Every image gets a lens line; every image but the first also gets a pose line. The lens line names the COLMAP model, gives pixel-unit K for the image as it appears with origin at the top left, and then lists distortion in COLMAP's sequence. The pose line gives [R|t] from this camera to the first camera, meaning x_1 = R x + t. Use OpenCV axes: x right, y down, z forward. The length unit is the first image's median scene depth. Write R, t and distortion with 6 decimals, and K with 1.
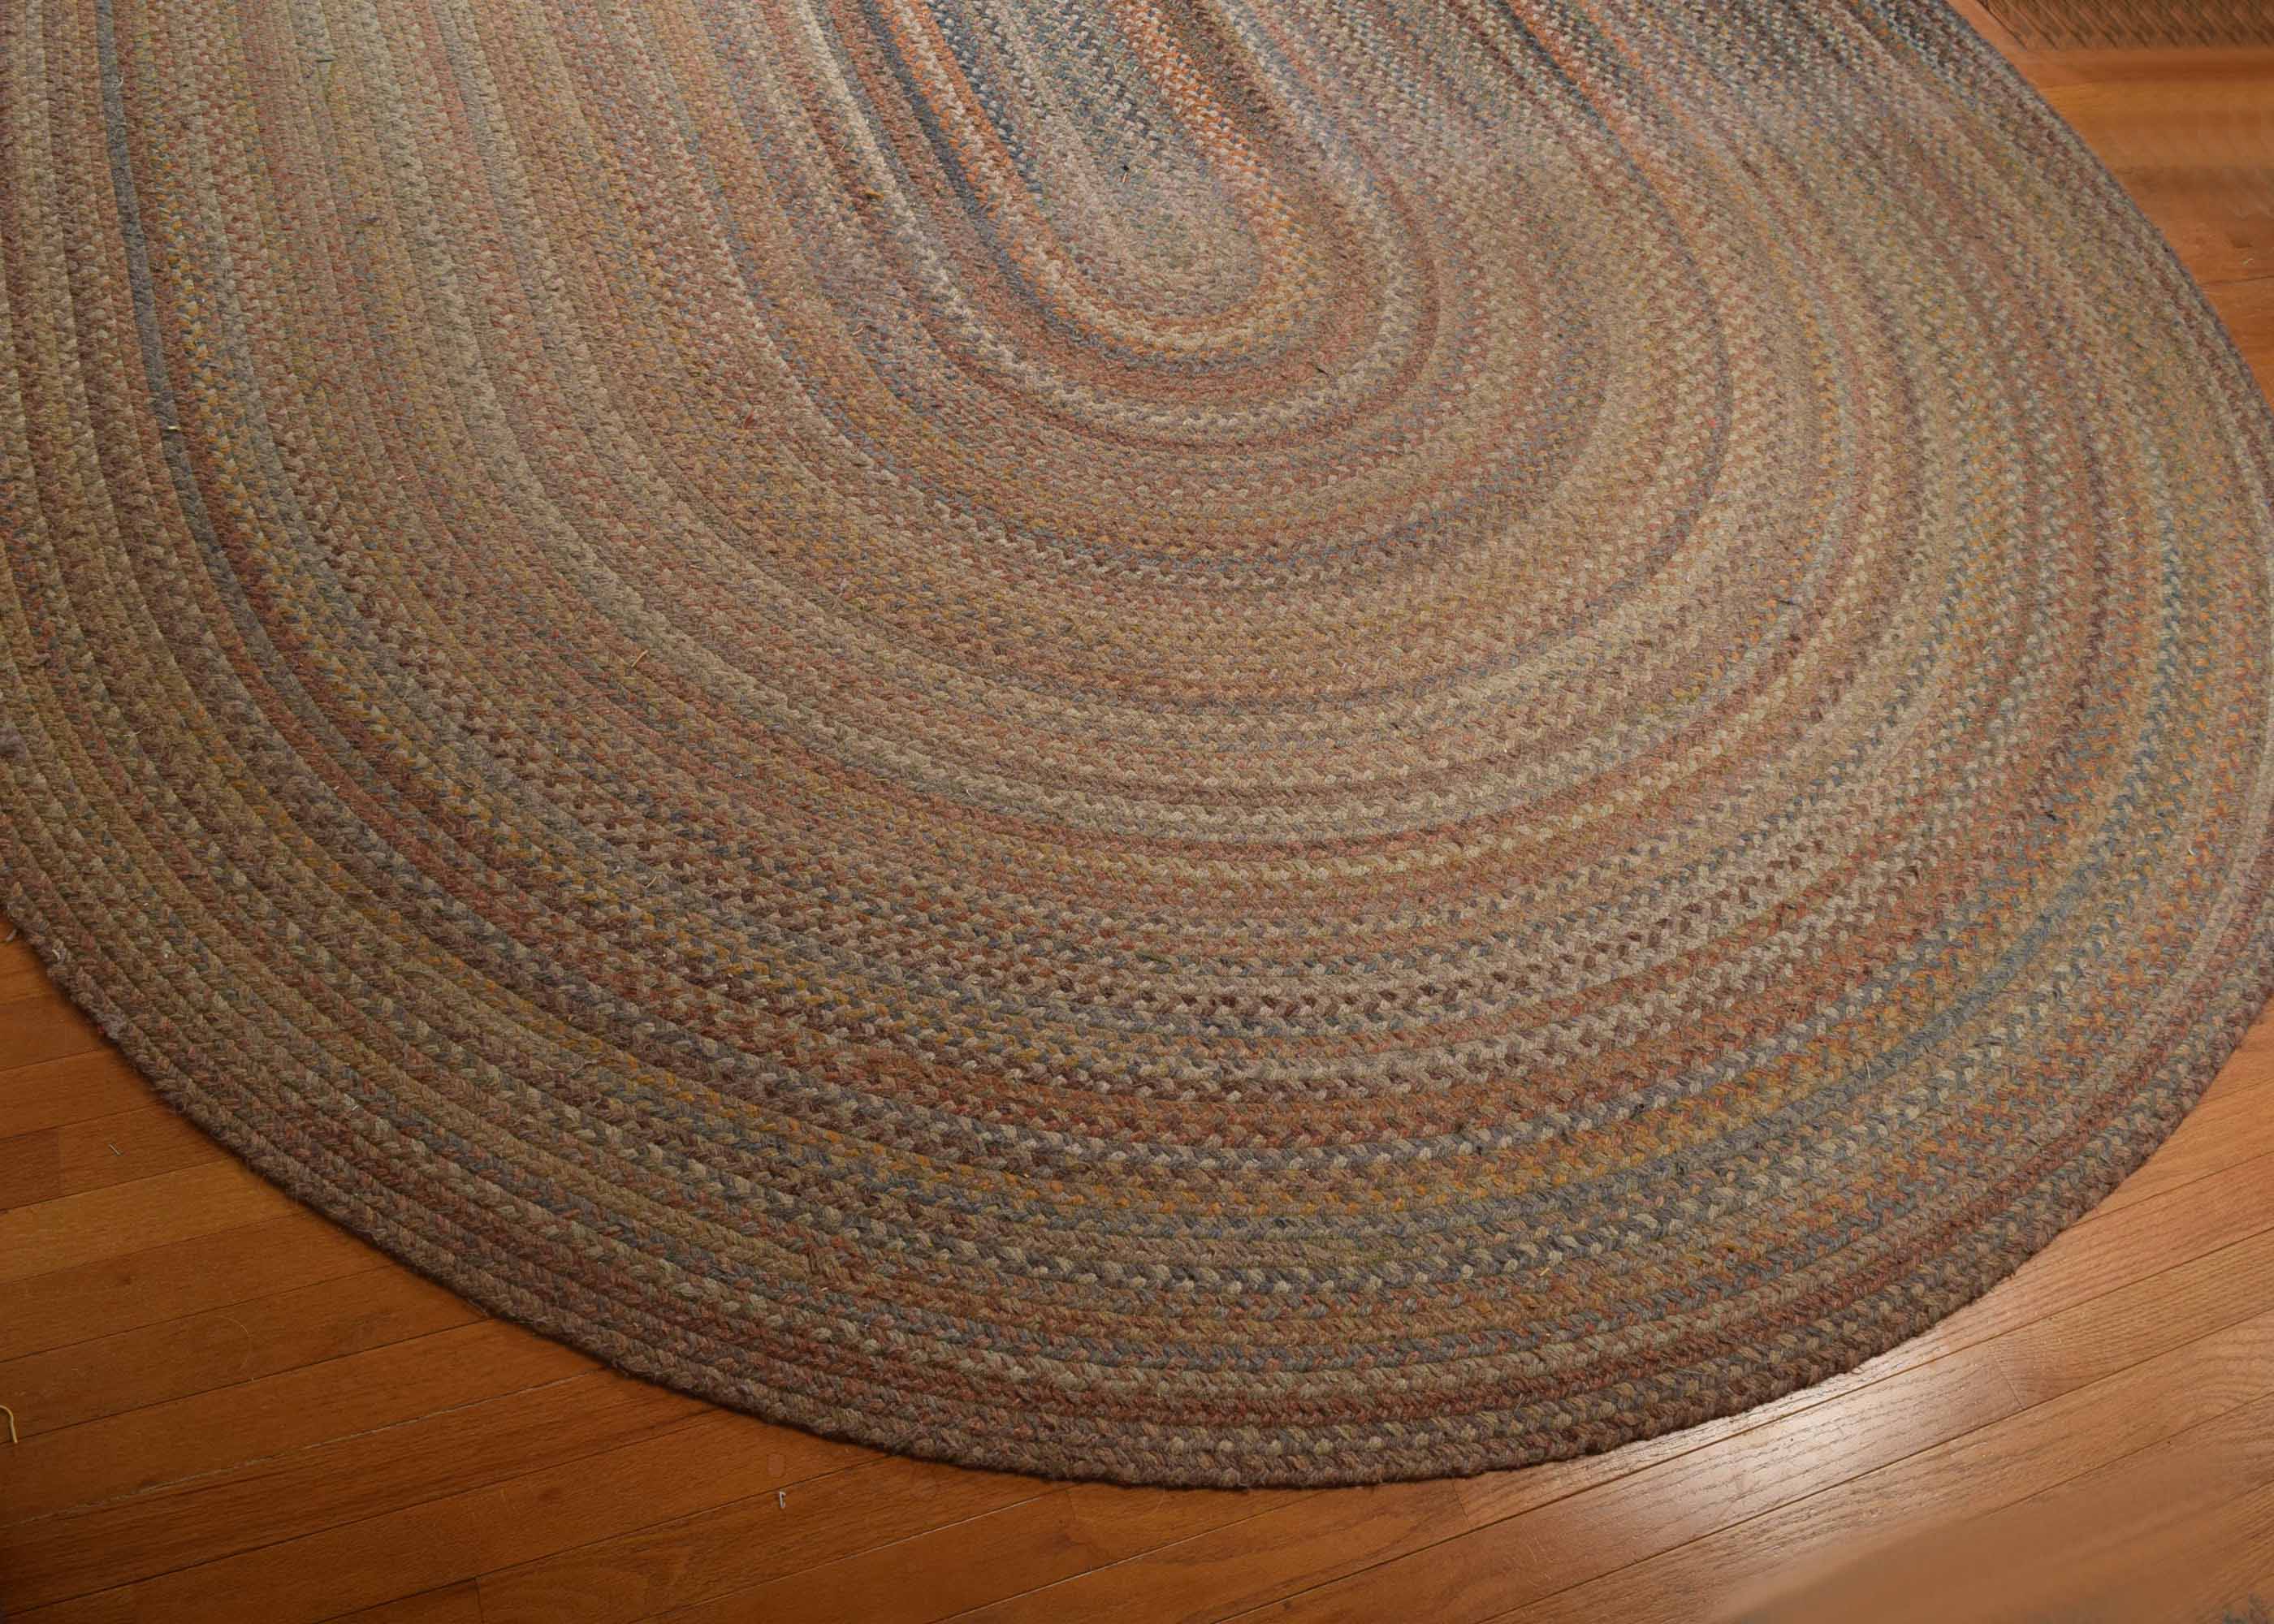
lens RADIAL K [[1933.0, 0, 1129.7], [0, 1933.0, 795.8], [0, 0, 1]] dist [-0.101224, 0.027958]
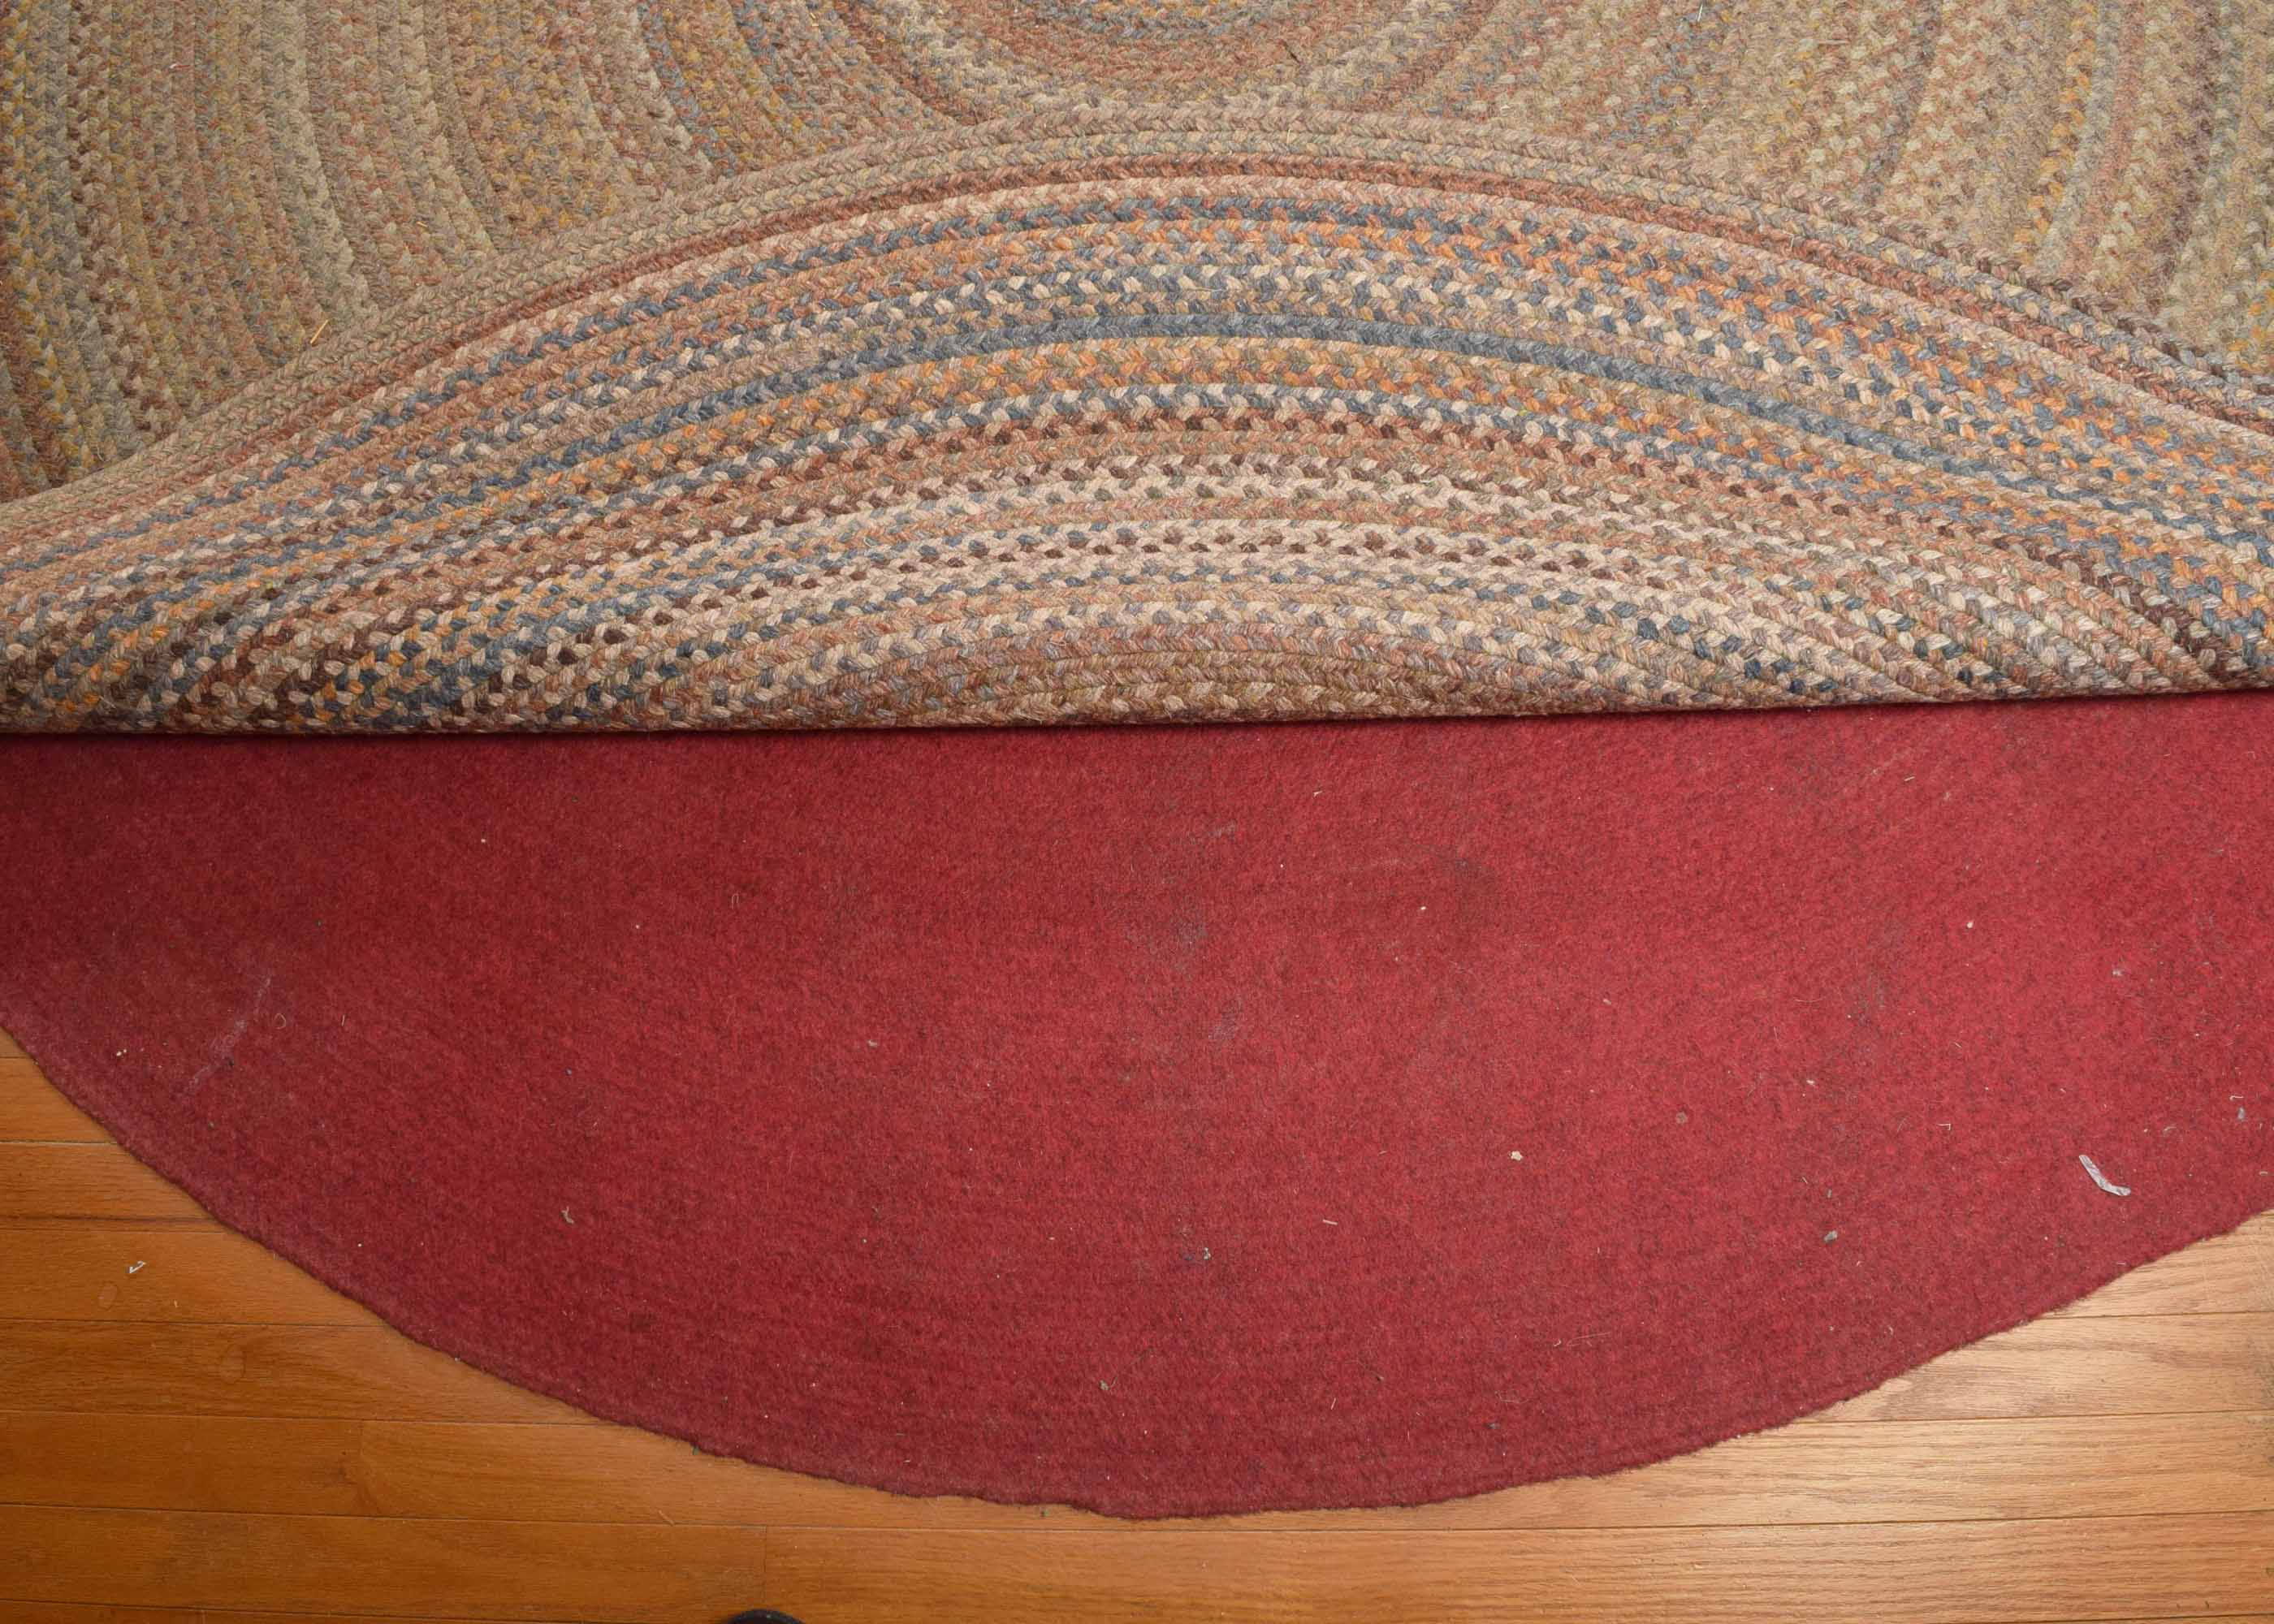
lens RADIAL K [[1933.0, 0, 1115.9], [0, 1933.0, 798.6], [0, 0, 1]] dist [-0.101224, 0.027958]
pose [[0.927003, 0.255940, -0.274154, 0.333765], [-0.169728, 0.938114, 0.301884, -0.175396], [0.334452, -0.233316, 0.913075, 0.262509]]
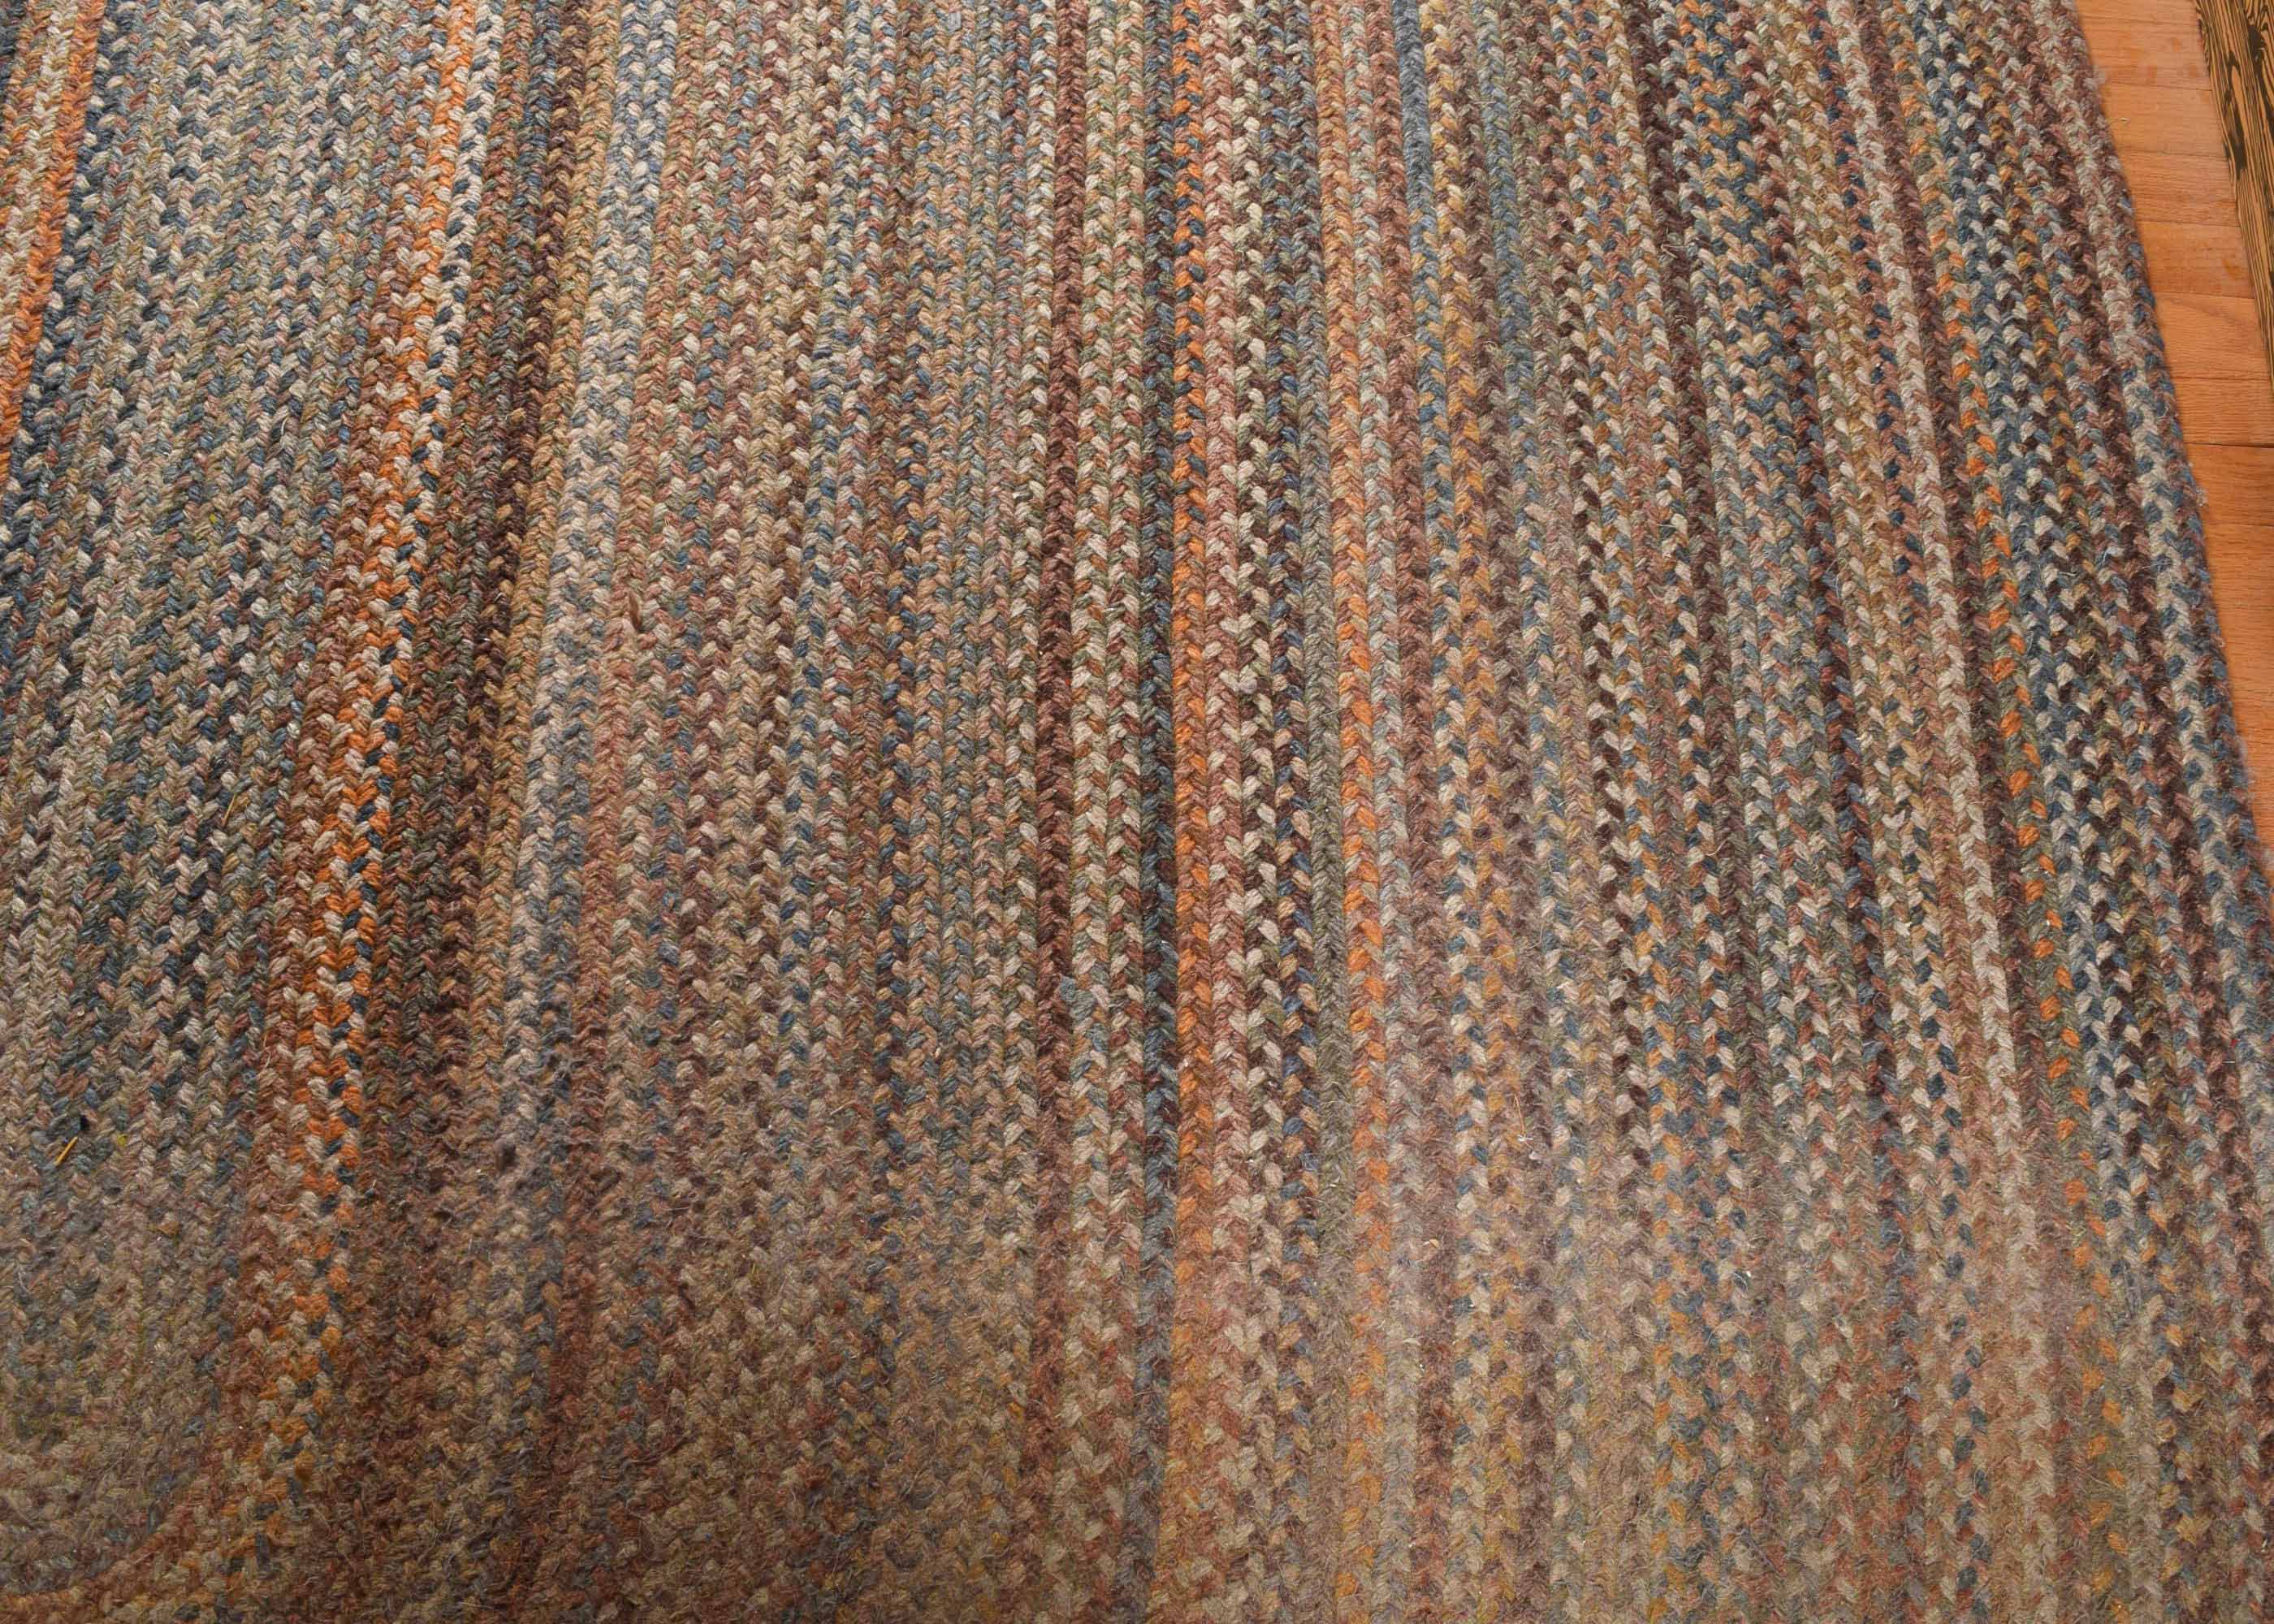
lens RADIAL K [[1933.0, 0, 1124.9], [0, 1933.0, 800.4], [0, 0, 1]] dist [-0.101224, 0.027958]
pose [[0.927943, 0.314264, -0.200401, 0.377188], [-0.245598, 0.919983, 0.305470, -0.726614], [0.280363, -0.234241, 0.930875, 0.743698]]
